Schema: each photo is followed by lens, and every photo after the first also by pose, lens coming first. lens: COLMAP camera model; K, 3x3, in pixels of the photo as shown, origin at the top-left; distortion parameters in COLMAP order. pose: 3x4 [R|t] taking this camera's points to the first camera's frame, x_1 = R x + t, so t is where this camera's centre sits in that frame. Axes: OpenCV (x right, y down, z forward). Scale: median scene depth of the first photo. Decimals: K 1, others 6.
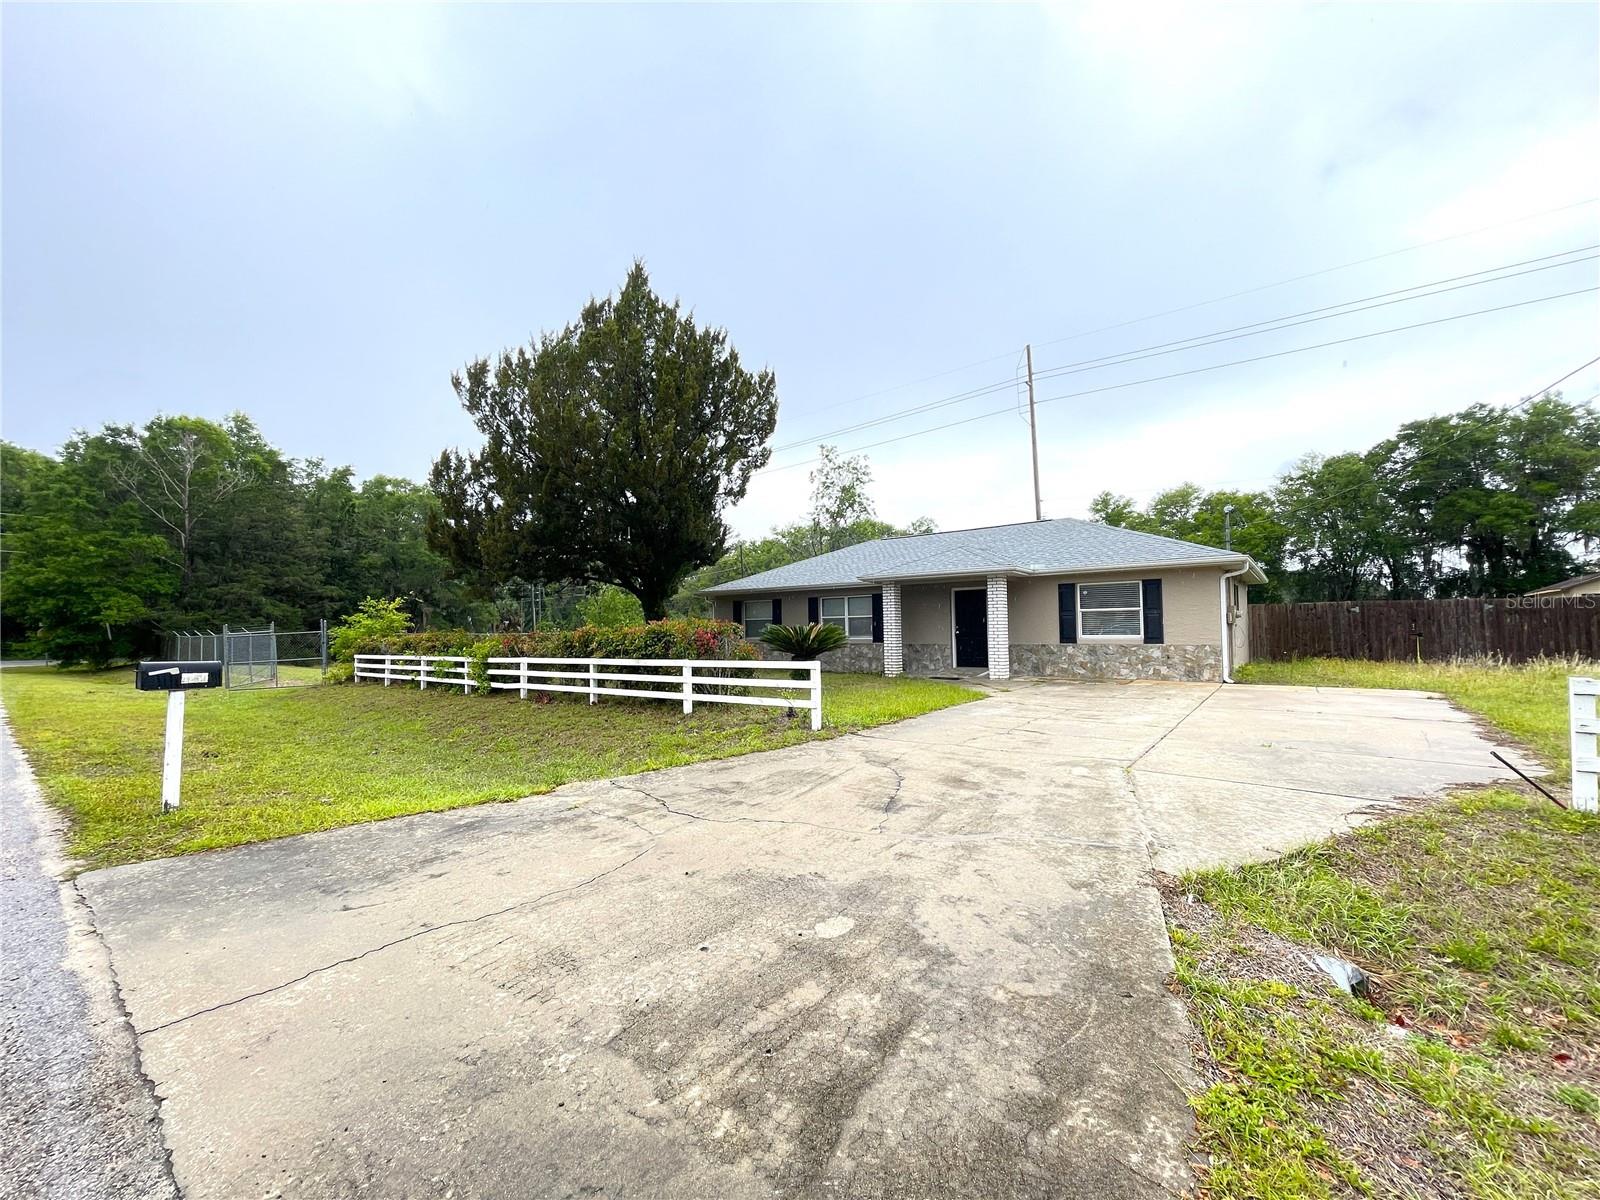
lens RADIAL K [[648.1, 0, 793.0], [0, 648.1, 606.7], [0, 0, 1]] dist [-0.002869, 0.003341]
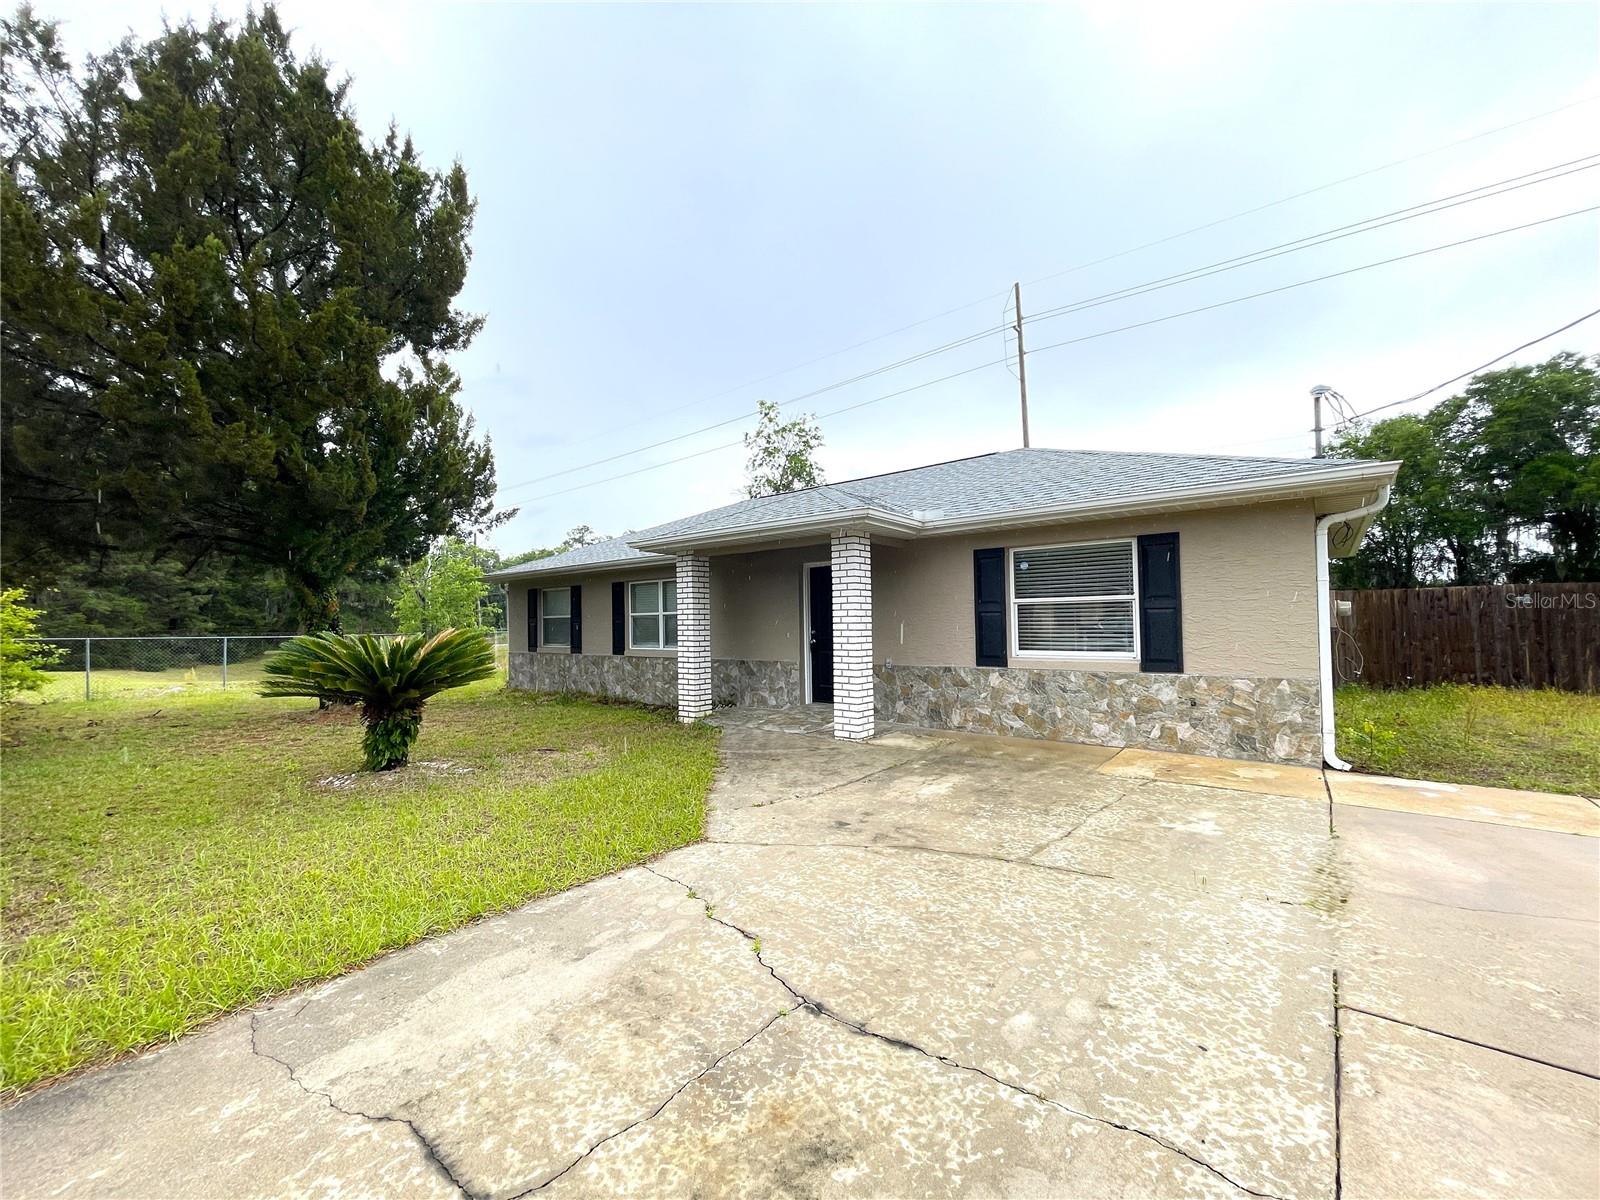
lens RADIAL K [[648.1, 0, 793.0], [0, 648.1, 606.7], [0, 0, 1]] dist [-0.002869, 0.003341]
pose [[0.999808, -0.002809, -0.019380, 0.104761], [0.003023, 0.999935, 0.011004, 0.001381], [0.019348, -0.011061, 0.999752, 0.184343]]
